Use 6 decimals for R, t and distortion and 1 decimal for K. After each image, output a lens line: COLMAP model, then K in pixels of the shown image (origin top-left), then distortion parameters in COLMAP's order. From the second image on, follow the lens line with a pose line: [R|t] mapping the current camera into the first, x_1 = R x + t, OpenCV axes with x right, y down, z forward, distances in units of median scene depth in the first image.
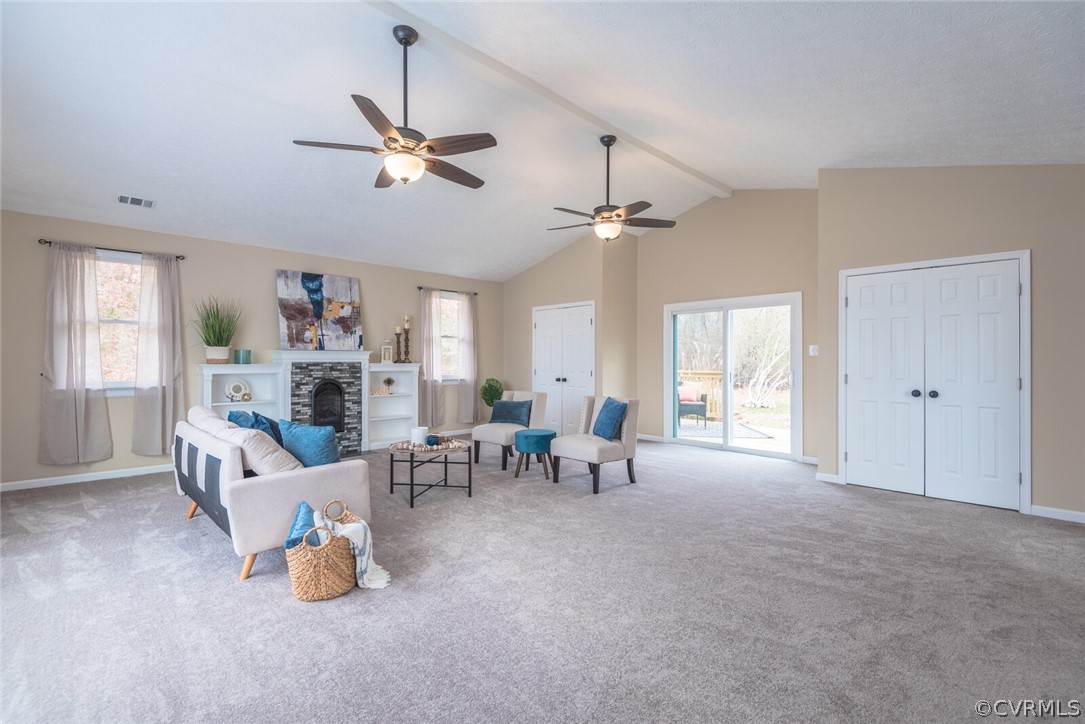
lens RADIAL K [[489.9, 0, 543.9], [0, 489.9, 368.1], [0, 0, 1]] dist [0.002145, 0.000075]
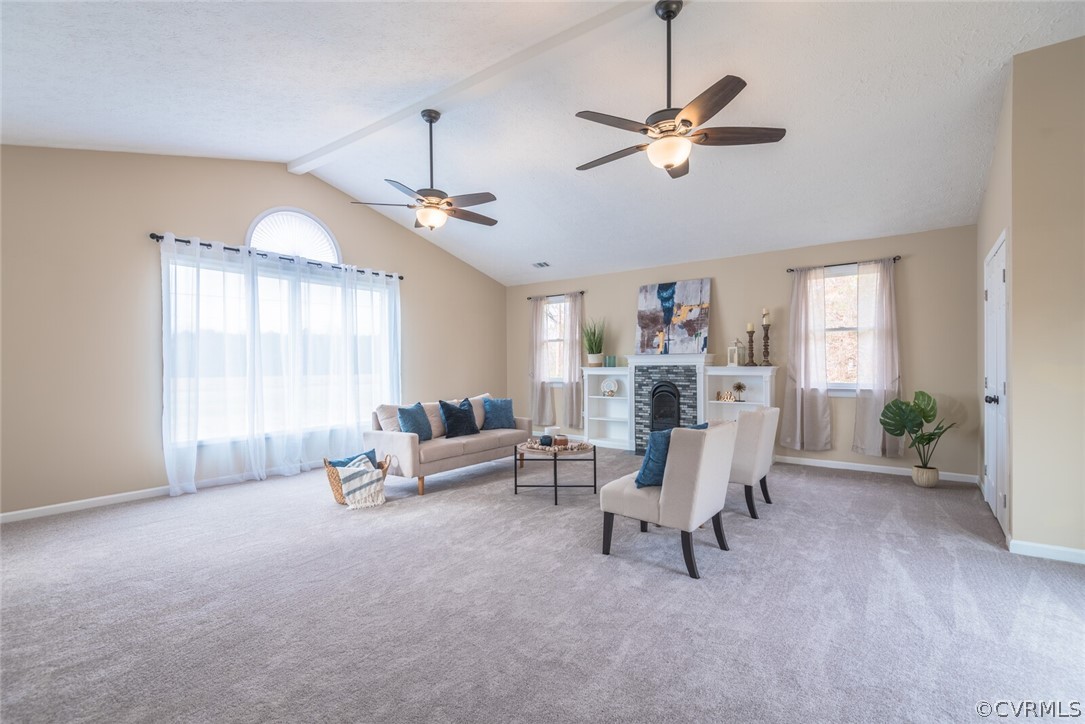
lens RADIAL K [[489.9, 0, 543.9], [0, 489.9, 368.1], [0, 0, 1]] dist [0.002145, 0.000075]
pose [[0.138097, 0.006230, -0.990399, 0.559008], [-0.006788, 0.999963, 0.005344, -0.010027], [0.990396, 0.005985, 0.138134, 0.584675]]
